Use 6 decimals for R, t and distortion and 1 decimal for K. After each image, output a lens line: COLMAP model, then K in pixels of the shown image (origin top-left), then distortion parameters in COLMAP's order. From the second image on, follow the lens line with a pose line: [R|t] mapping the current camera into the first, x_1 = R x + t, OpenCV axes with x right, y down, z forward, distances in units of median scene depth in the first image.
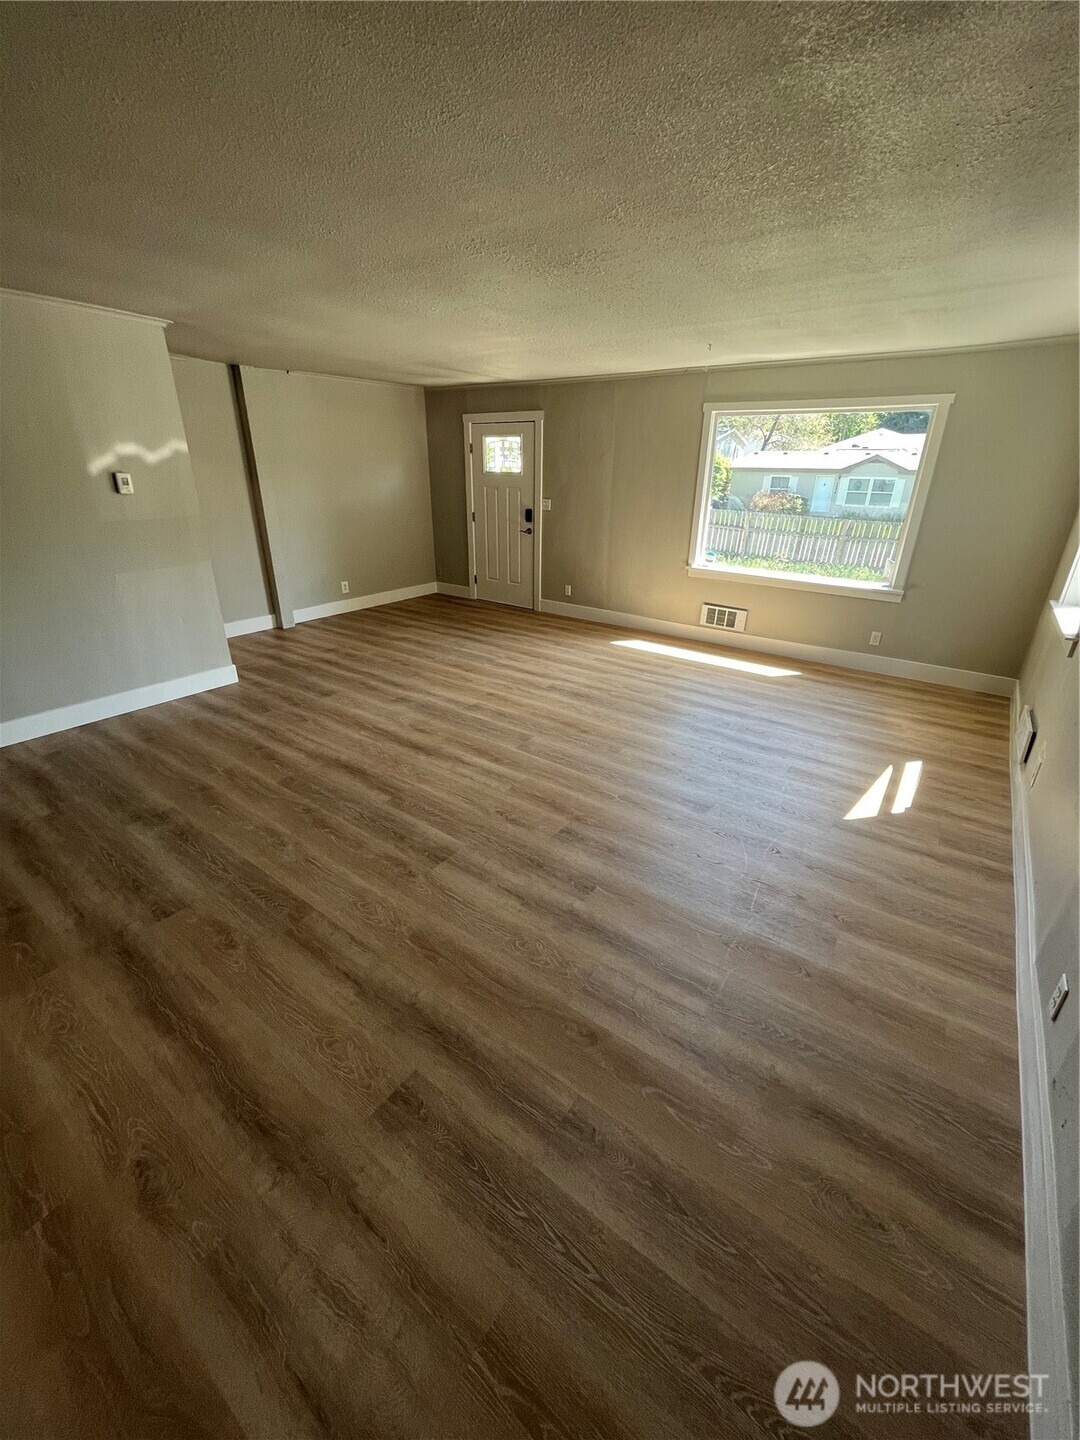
lens RADIAL K [[581.2, 0, 542.8], [0, 581.2, 727.6], [0, 0, 1]] dist [-0.002376, 0.001308]
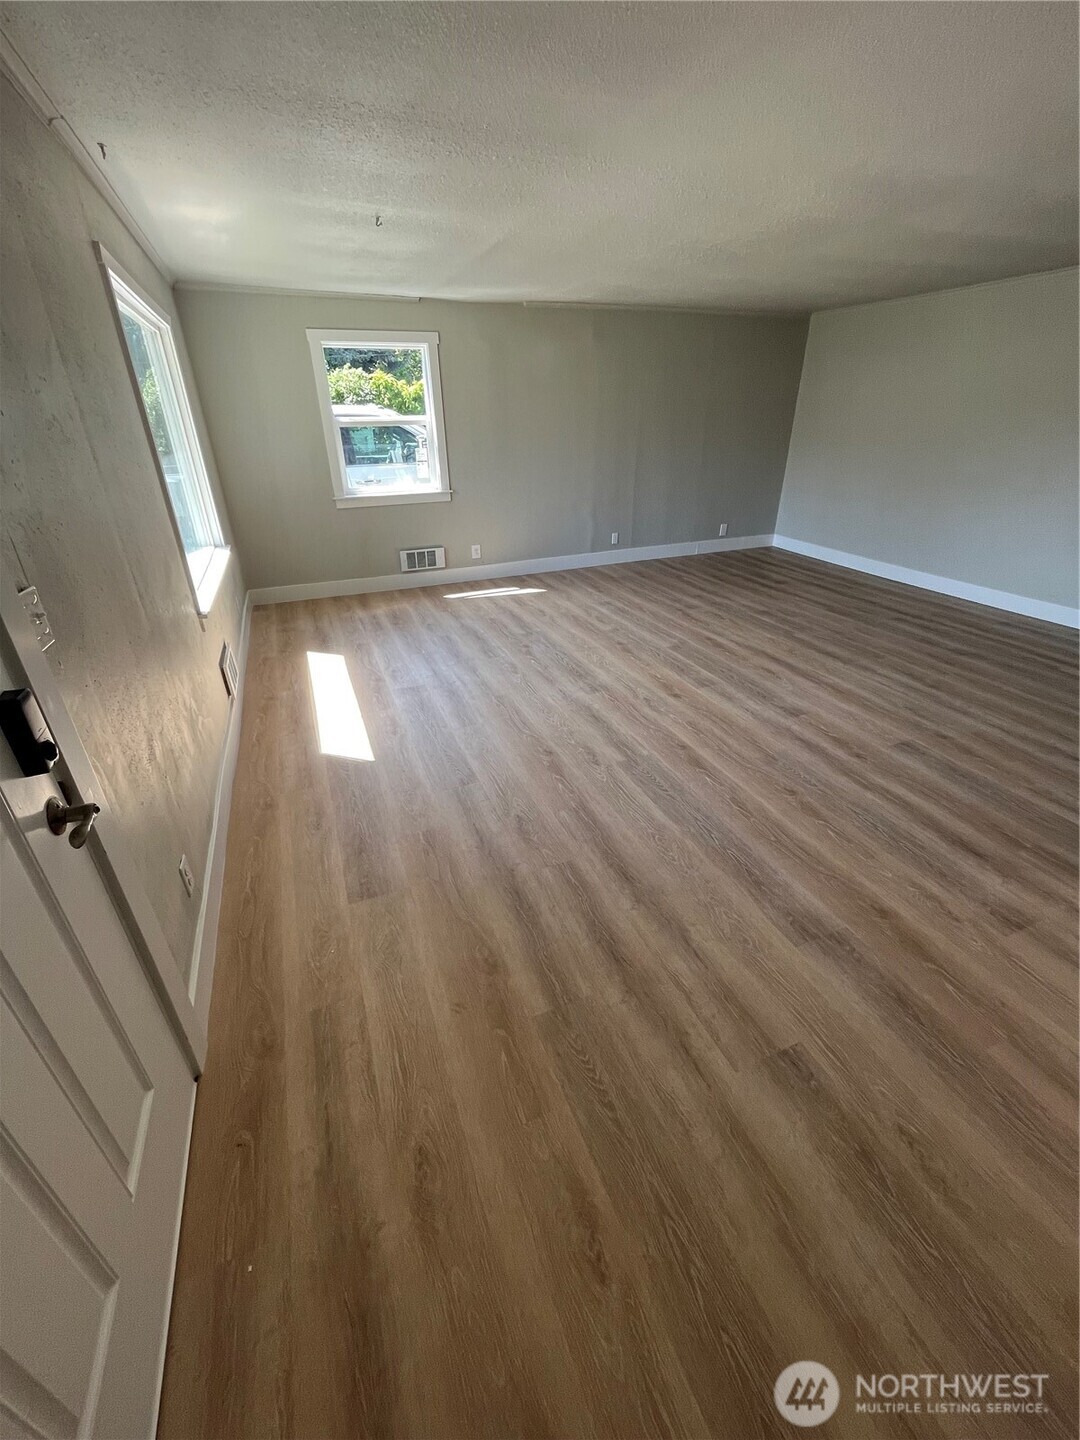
lens RADIAL K [[581.2, 0, 533.1], [0, 581.2, 716.6], [0, 0, 1]] dist [-0.002376, 0.001308]
pose [[-0.848387, -0.246792, 0.468331, -0.318794], [0.220366, 0.639748, 0.736316, -0.703942], [-0.481331, 0.727885, -0.488369, 1.572553]]
